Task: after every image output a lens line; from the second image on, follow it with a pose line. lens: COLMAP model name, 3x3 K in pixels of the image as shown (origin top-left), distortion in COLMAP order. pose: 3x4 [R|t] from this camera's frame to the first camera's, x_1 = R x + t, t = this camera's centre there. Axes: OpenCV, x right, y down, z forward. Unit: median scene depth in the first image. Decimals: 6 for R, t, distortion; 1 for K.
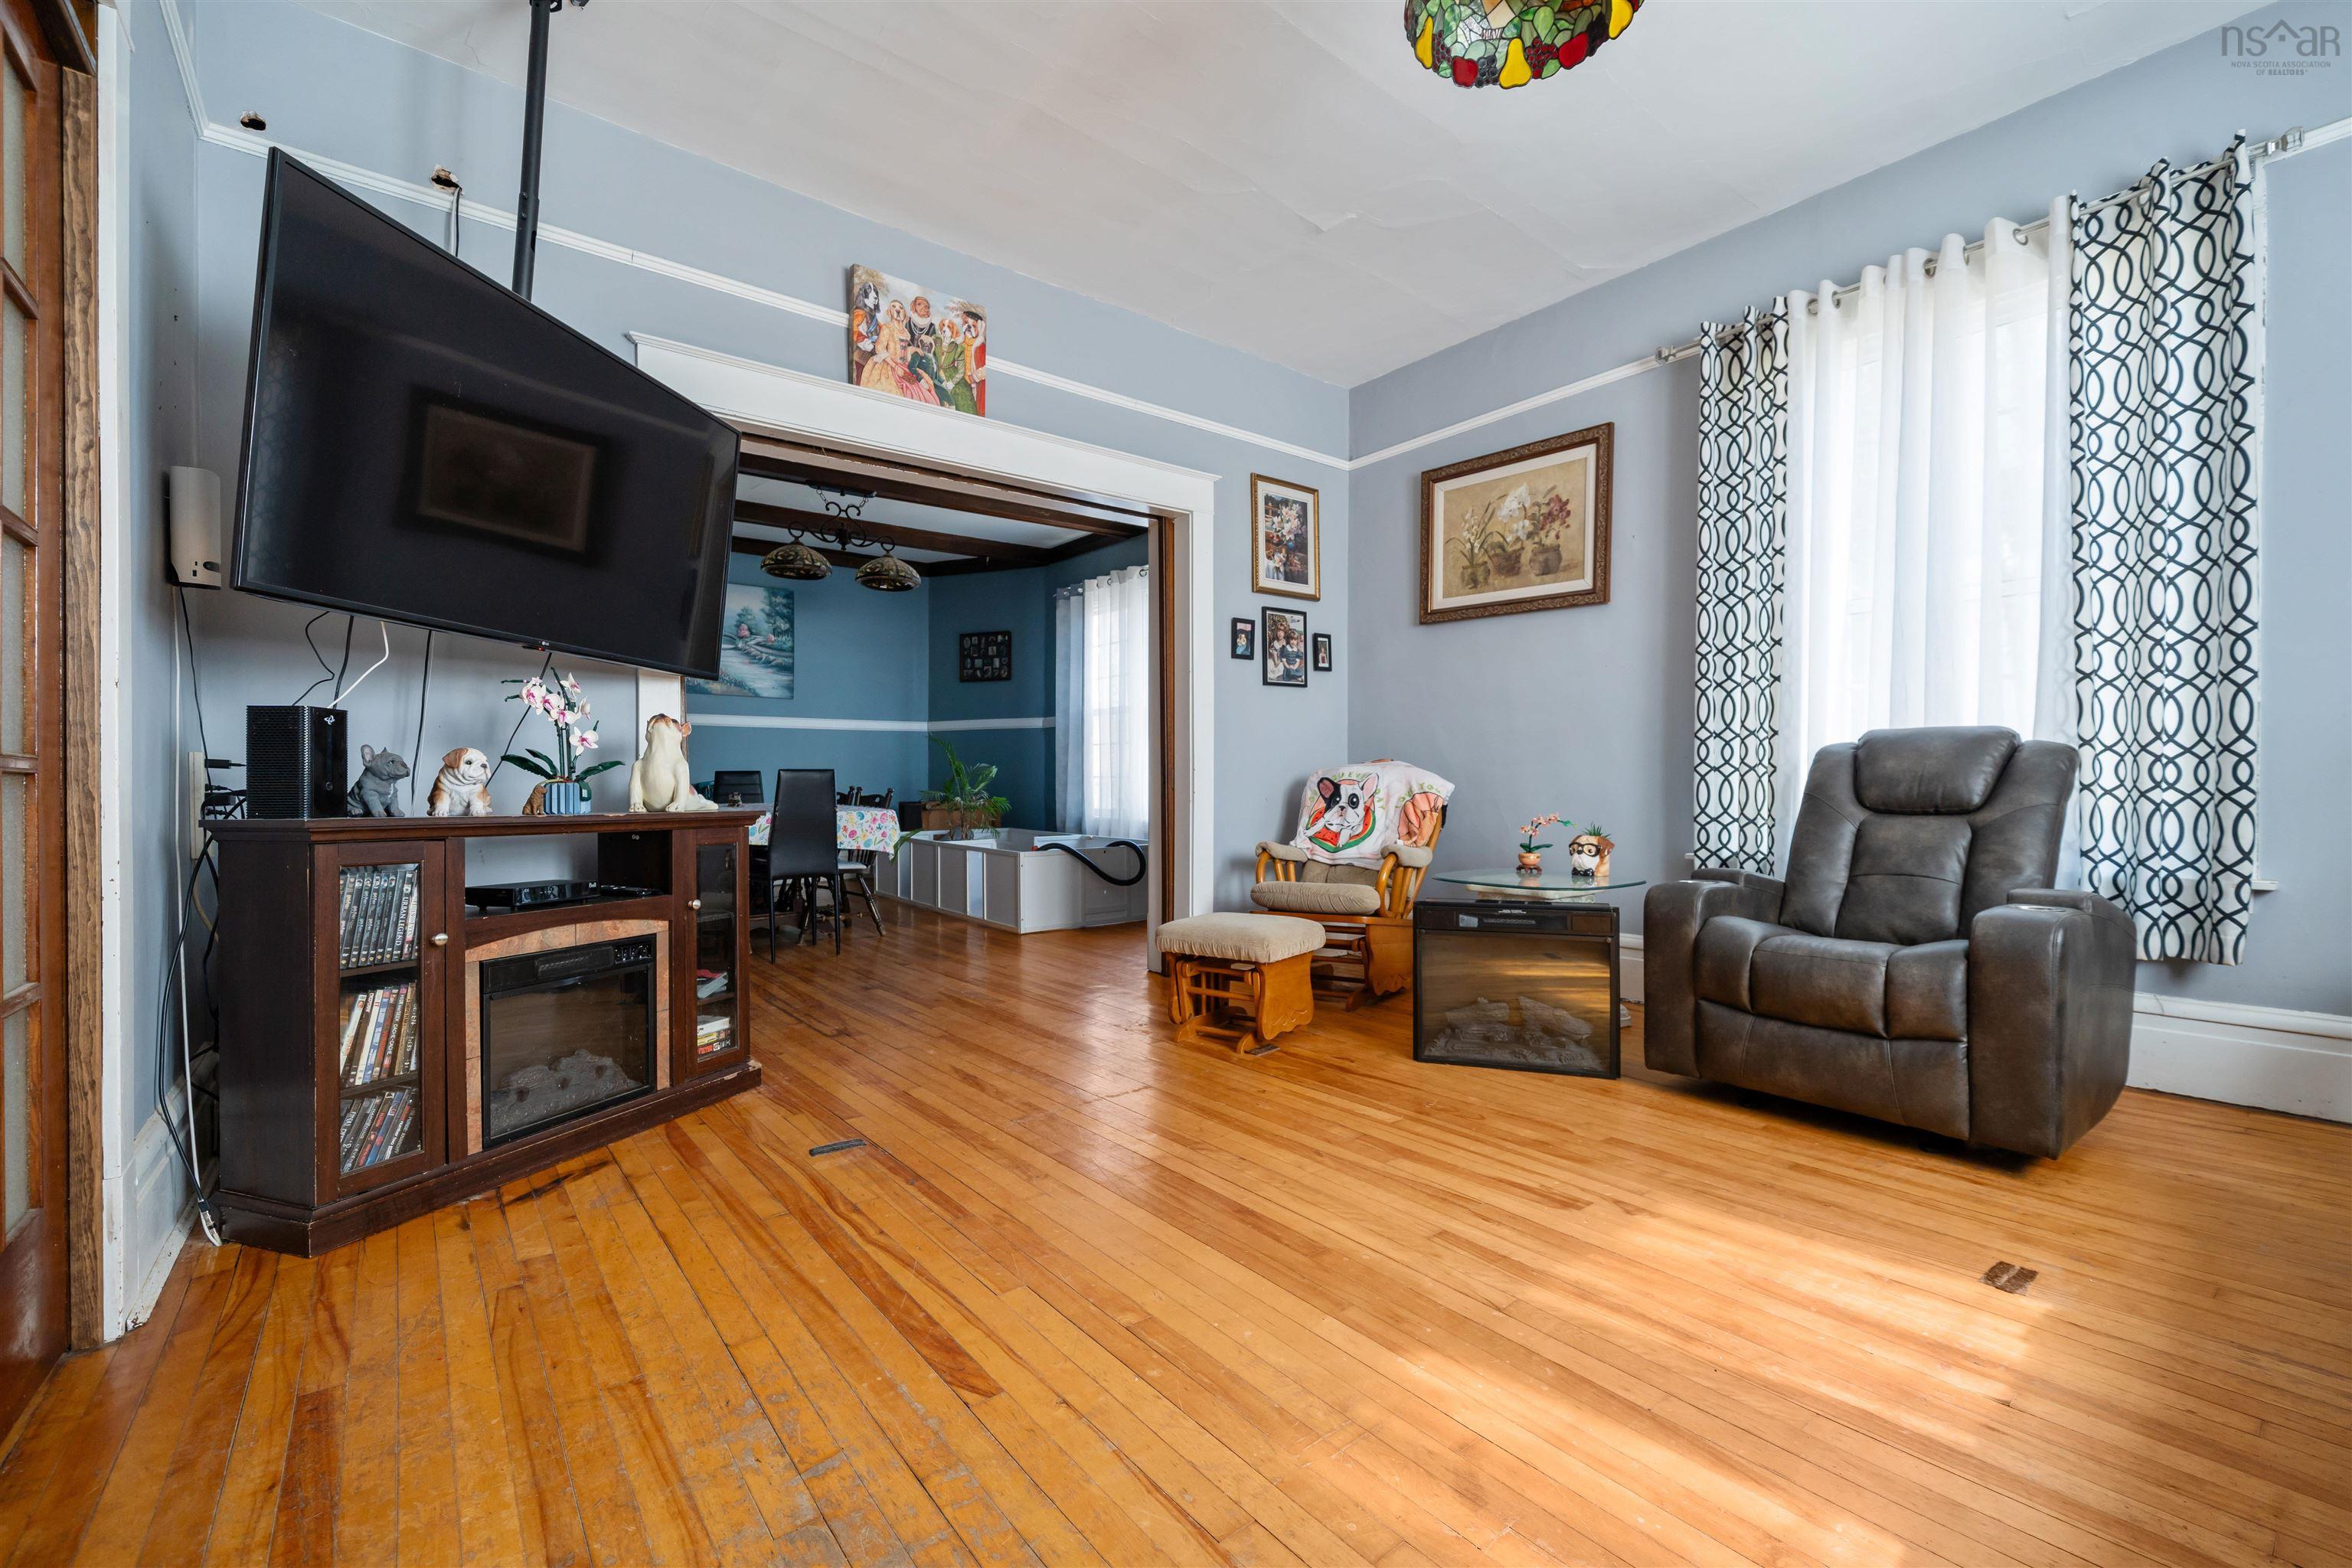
lens RADIAL K [[986.5, 0, 1176.0], [0, 986.5, 784.0], [0, 0, 1]] dist [0.000326, 0.000092]
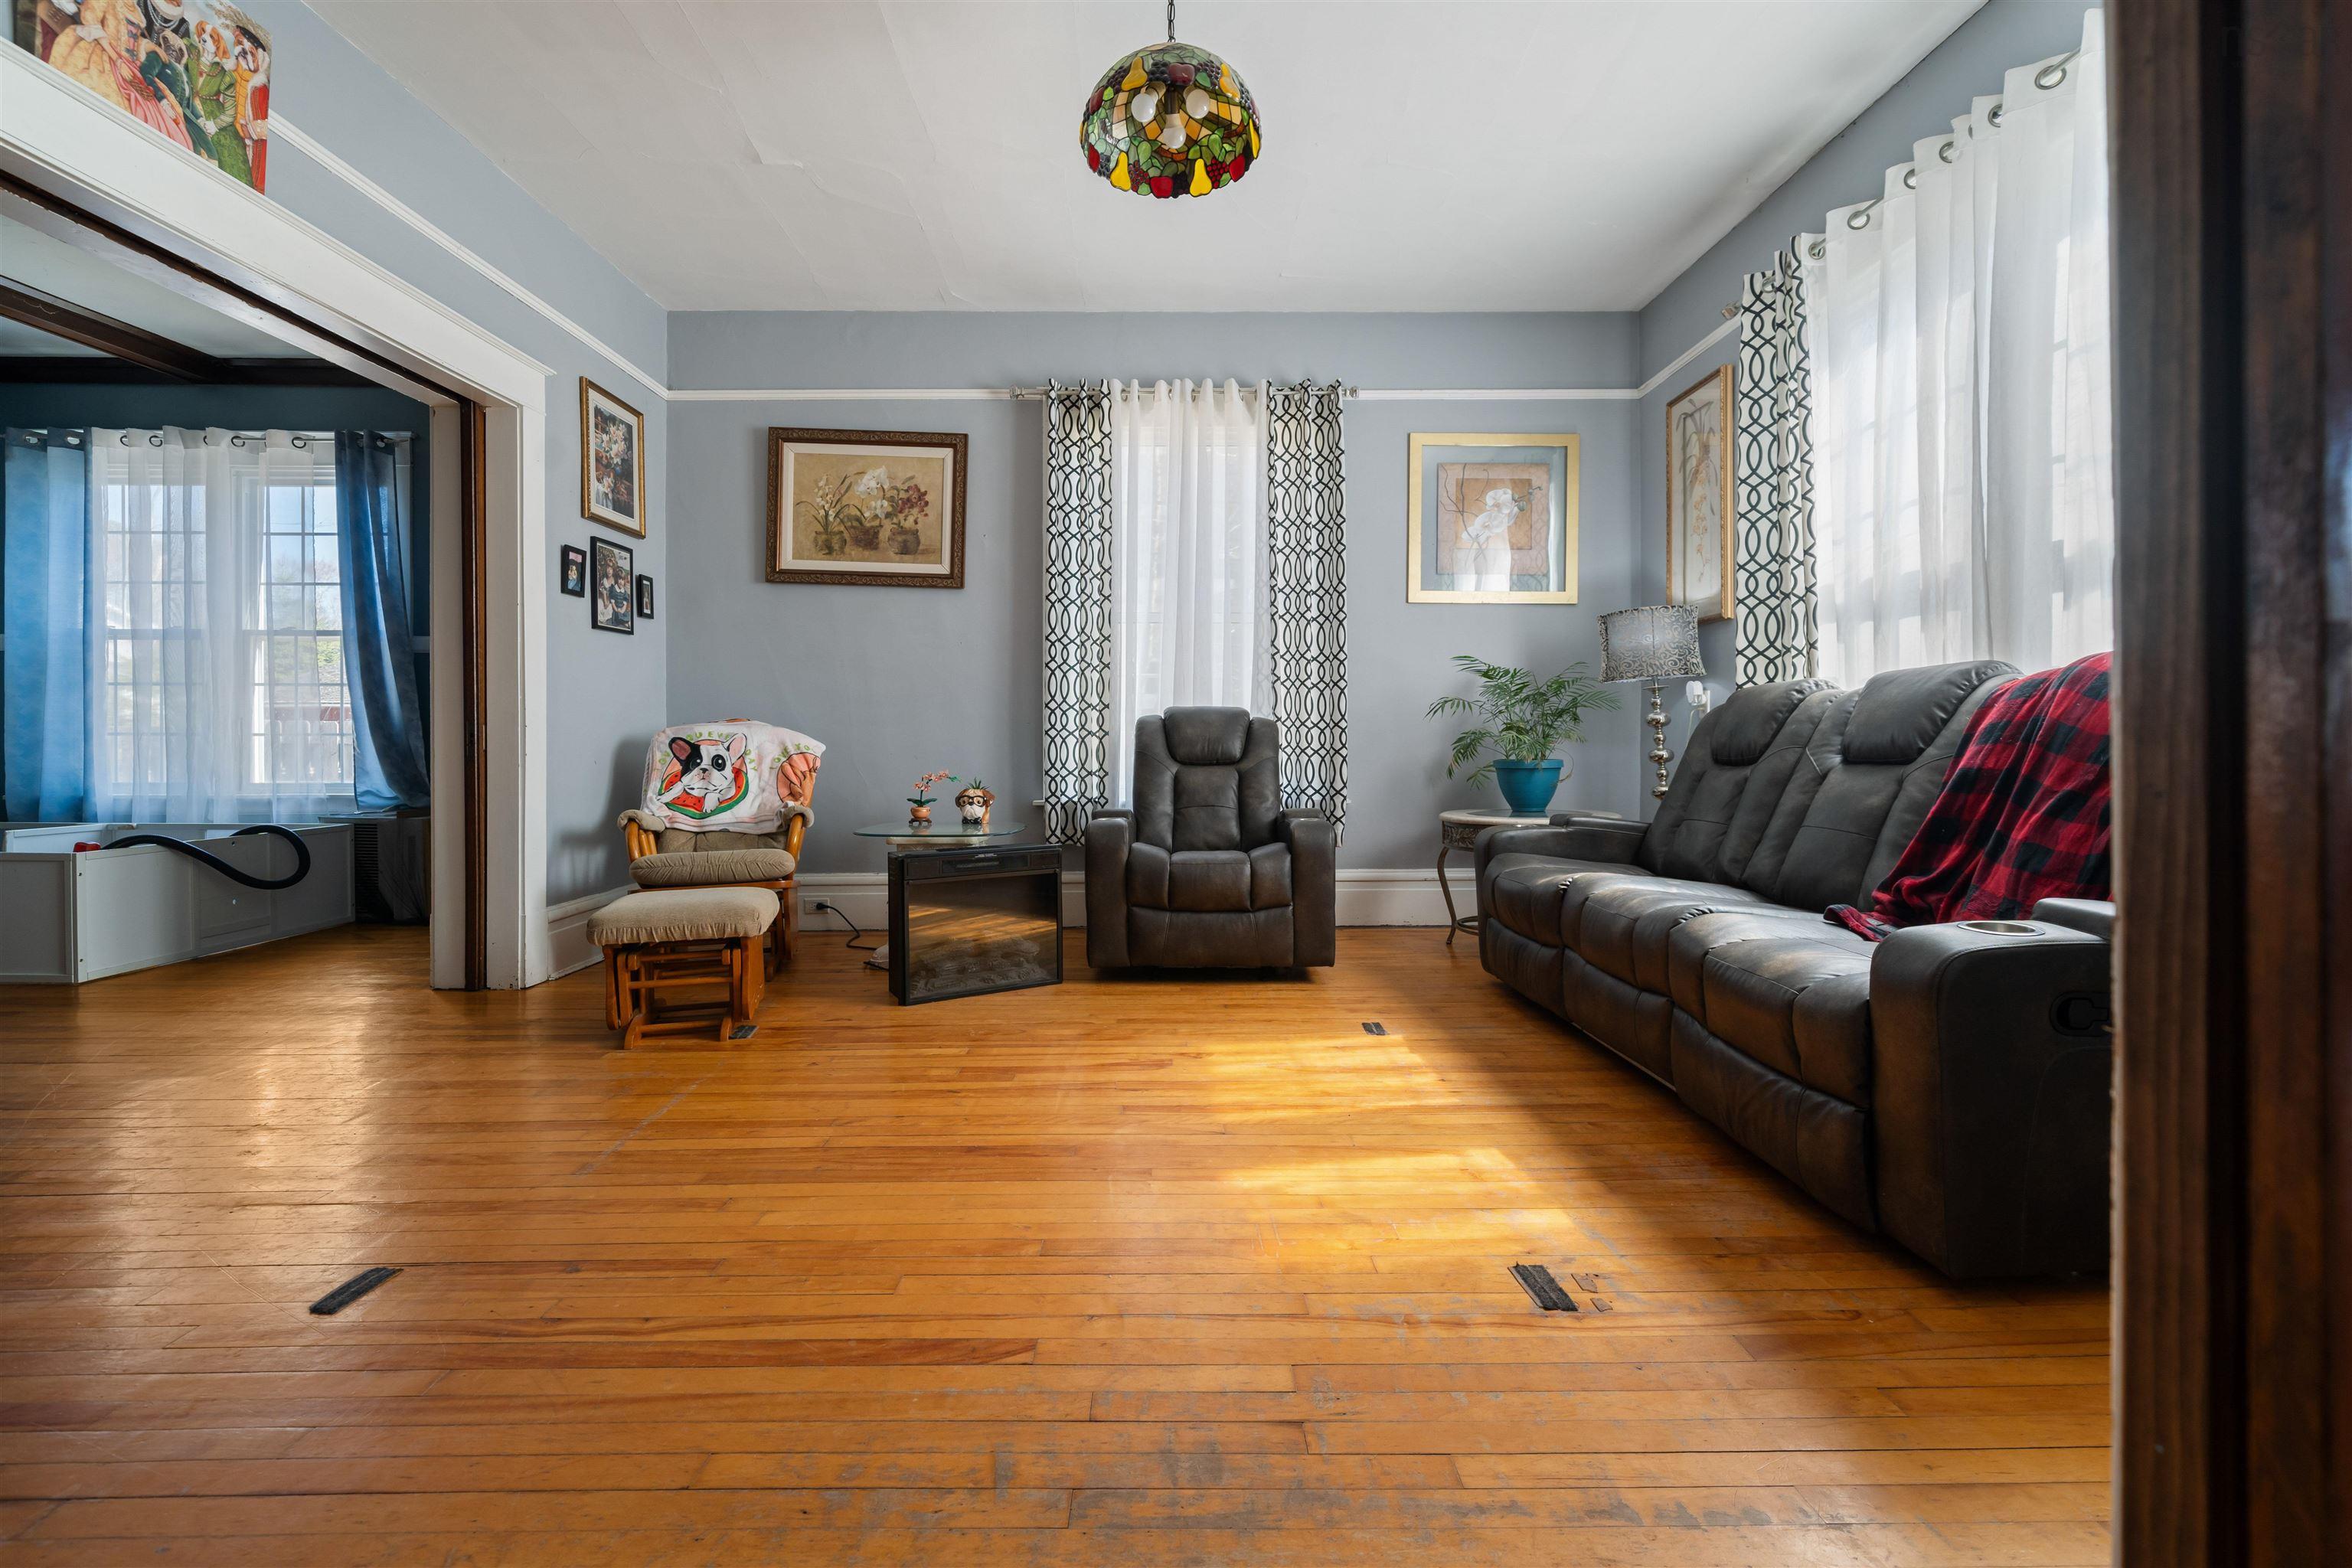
lens RADIAL K [[982.2, 0, 1176.4], [0, 982.2, 741.8], [0, 0, 1]] dist [0.000114, 0.000262]
pose [[0.610384, 0.003858, 0.792096, -0.349133], [-0.000108, 0.999989, -0.004787, 0.002231], [-0.792105, 0.002836, 0.610378, 0.105050]]
